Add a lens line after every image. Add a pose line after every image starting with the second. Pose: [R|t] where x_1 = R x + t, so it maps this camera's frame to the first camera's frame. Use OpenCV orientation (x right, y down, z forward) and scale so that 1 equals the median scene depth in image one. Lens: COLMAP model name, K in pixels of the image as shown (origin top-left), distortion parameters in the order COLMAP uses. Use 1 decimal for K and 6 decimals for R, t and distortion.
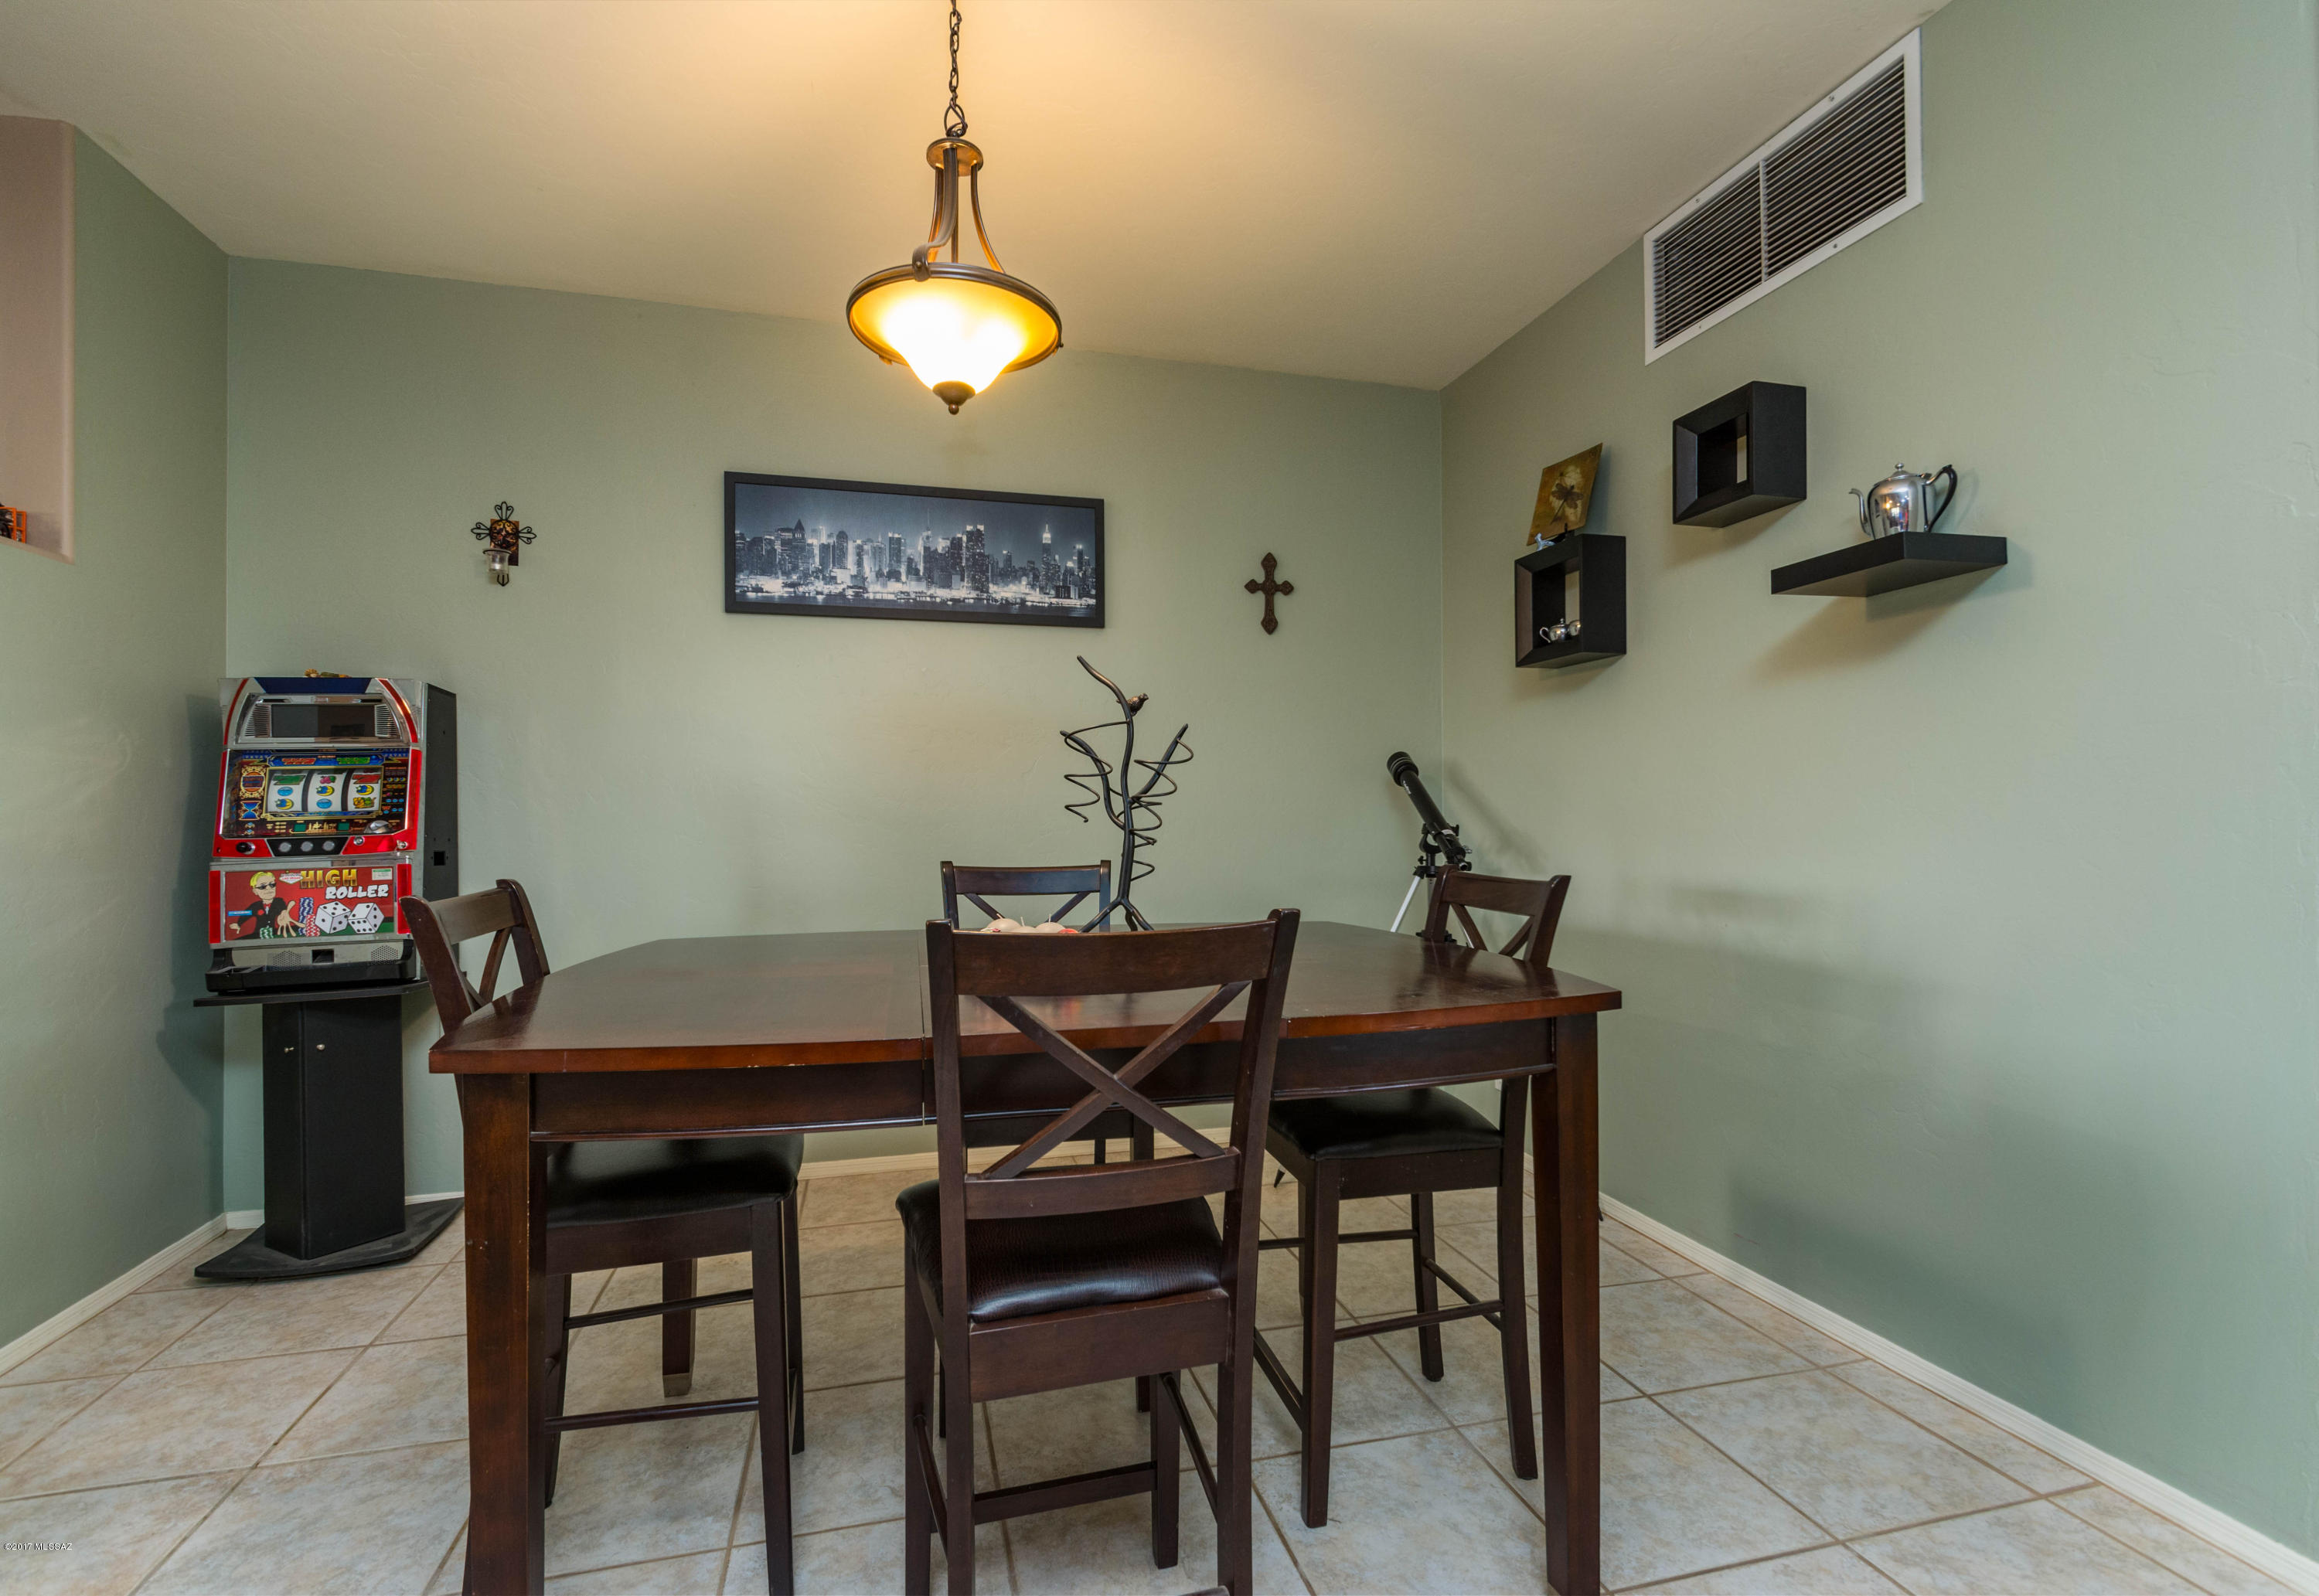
lens RADIAL K [[1021.8, 0, 1143.1], [0, 1021.8, 803.4], [0, 0, 1]] dist [0.003610, -0.000198]
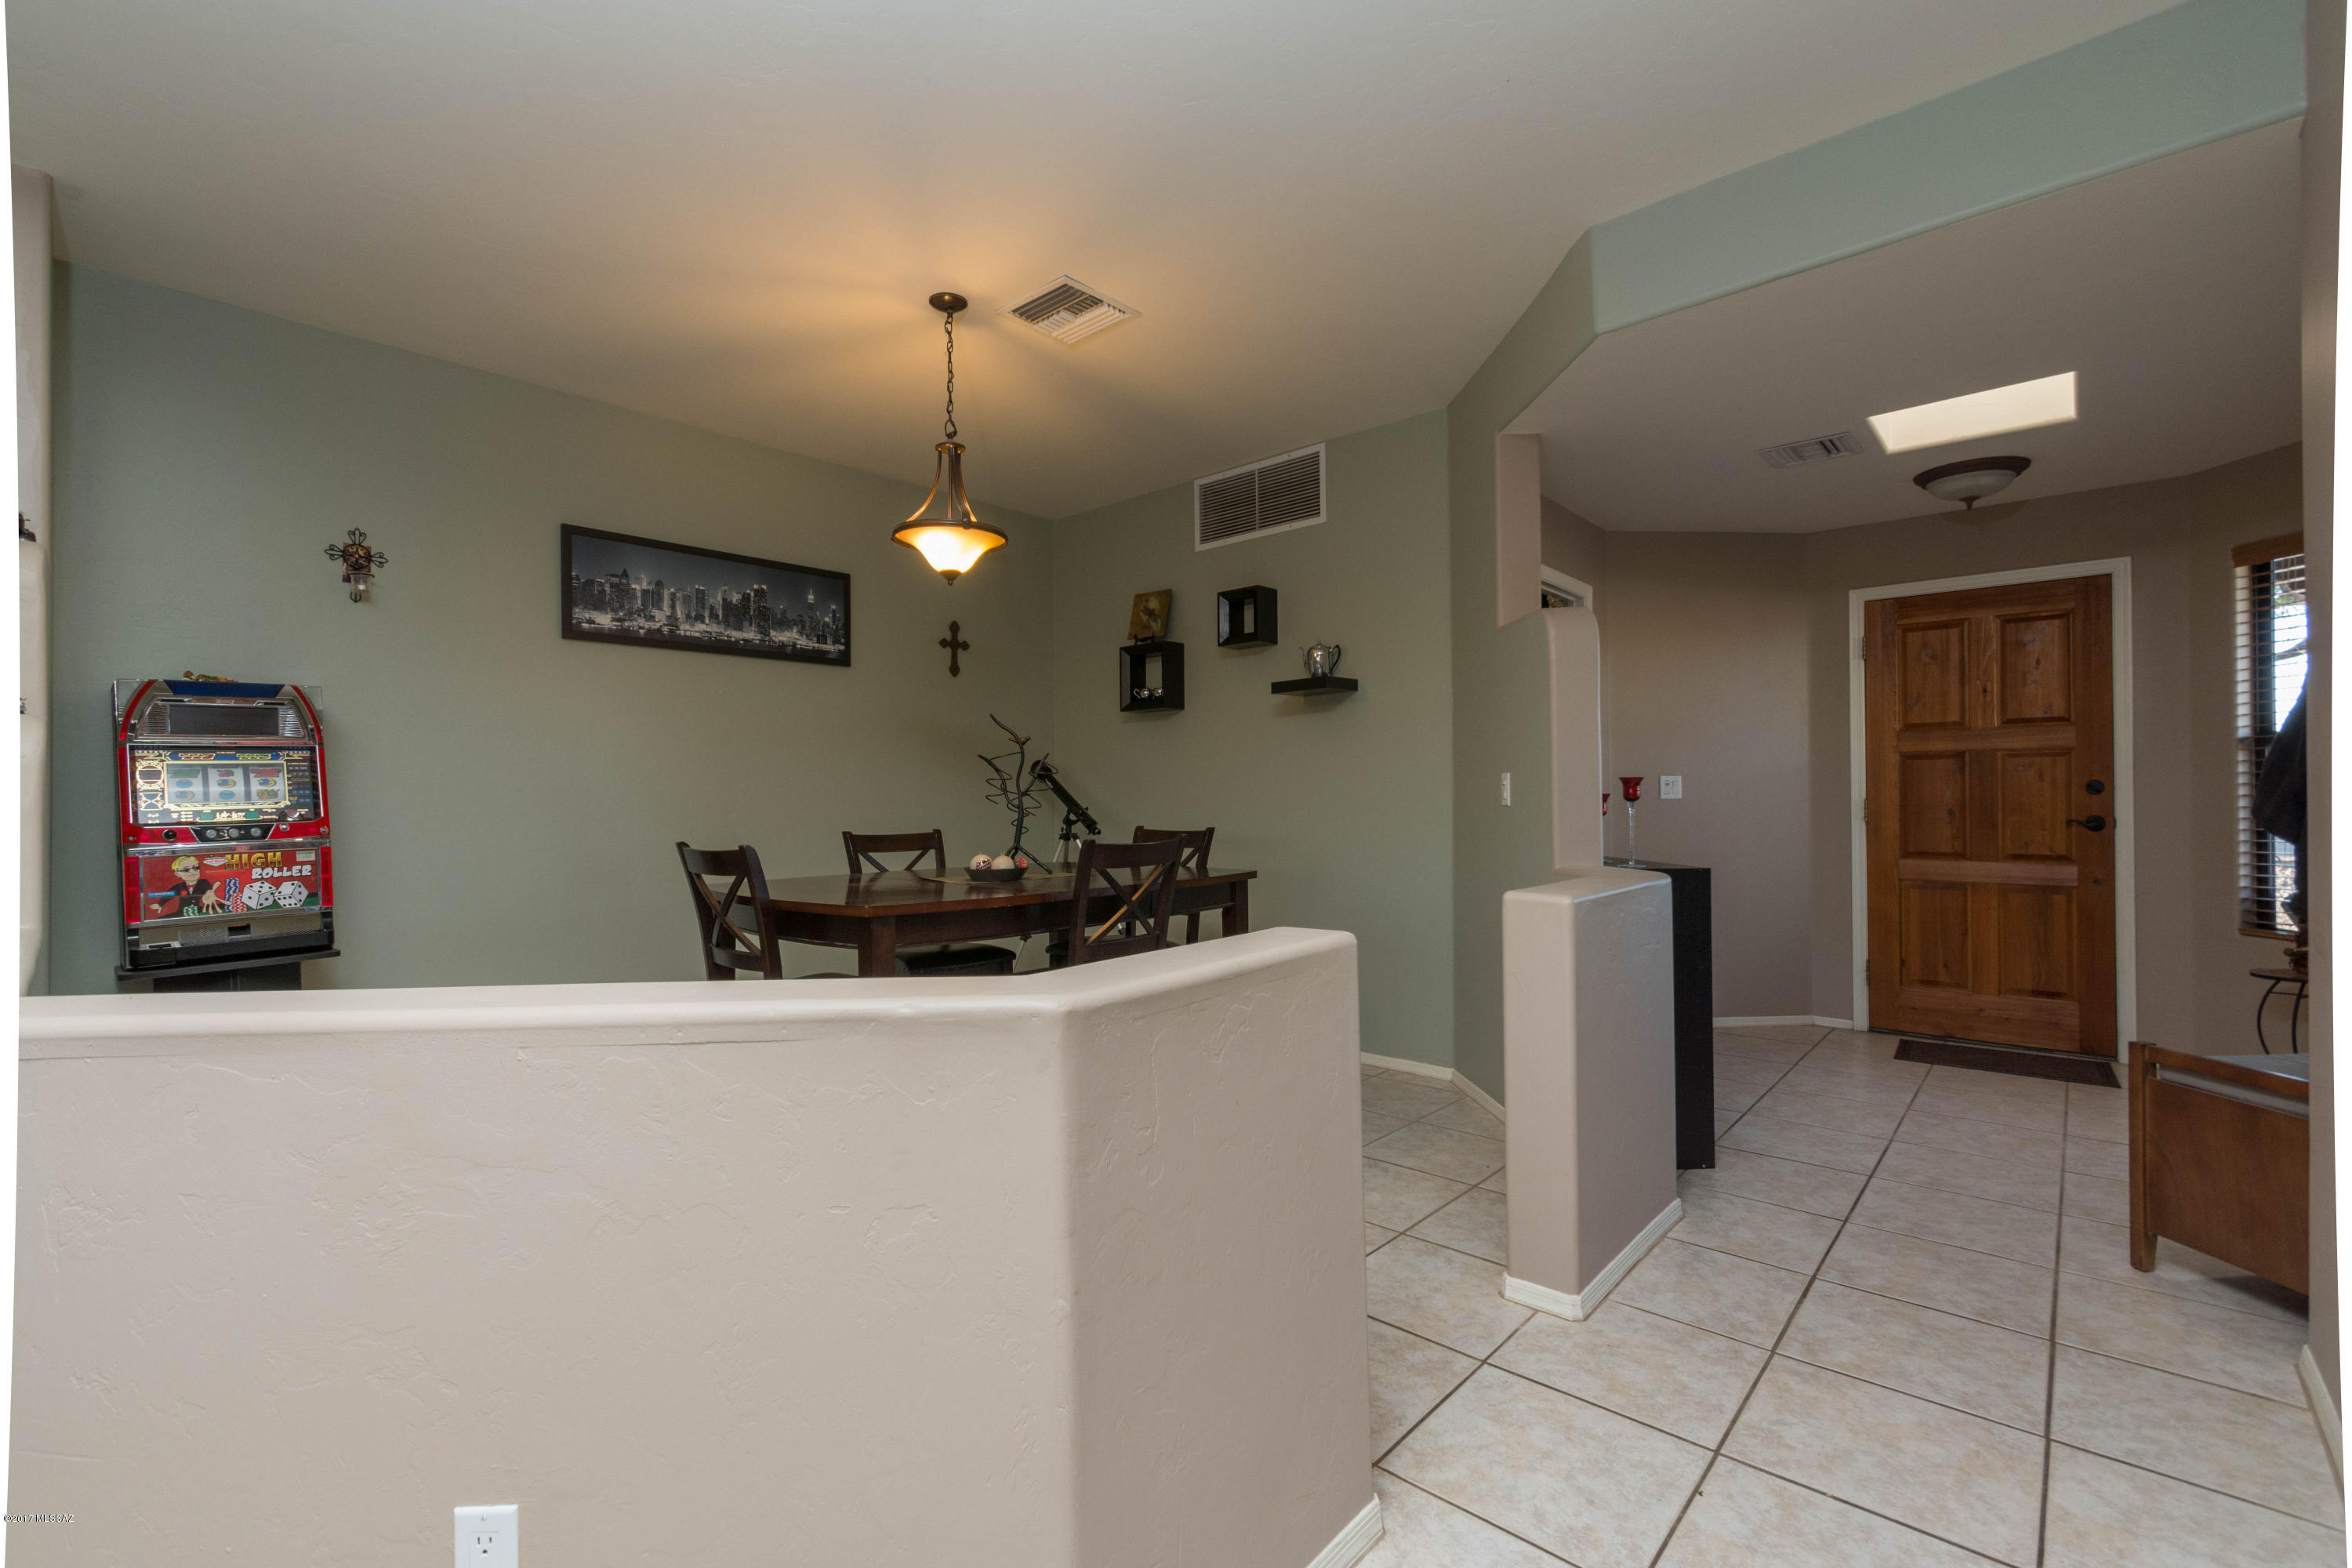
lens RADIAL K [[1012.6, 0, 1165.5], [0, 1012.6, 790.9], [0, 0, 1]] dist [-0.000375, 0.000144]
pose [[0.836865, 0.001067, 0.547408, -0.492512], [0.000196, 0.999997, -0.002249, -0.001358], [-0.547409, 0.001990, 0.836863, -0.432169]]
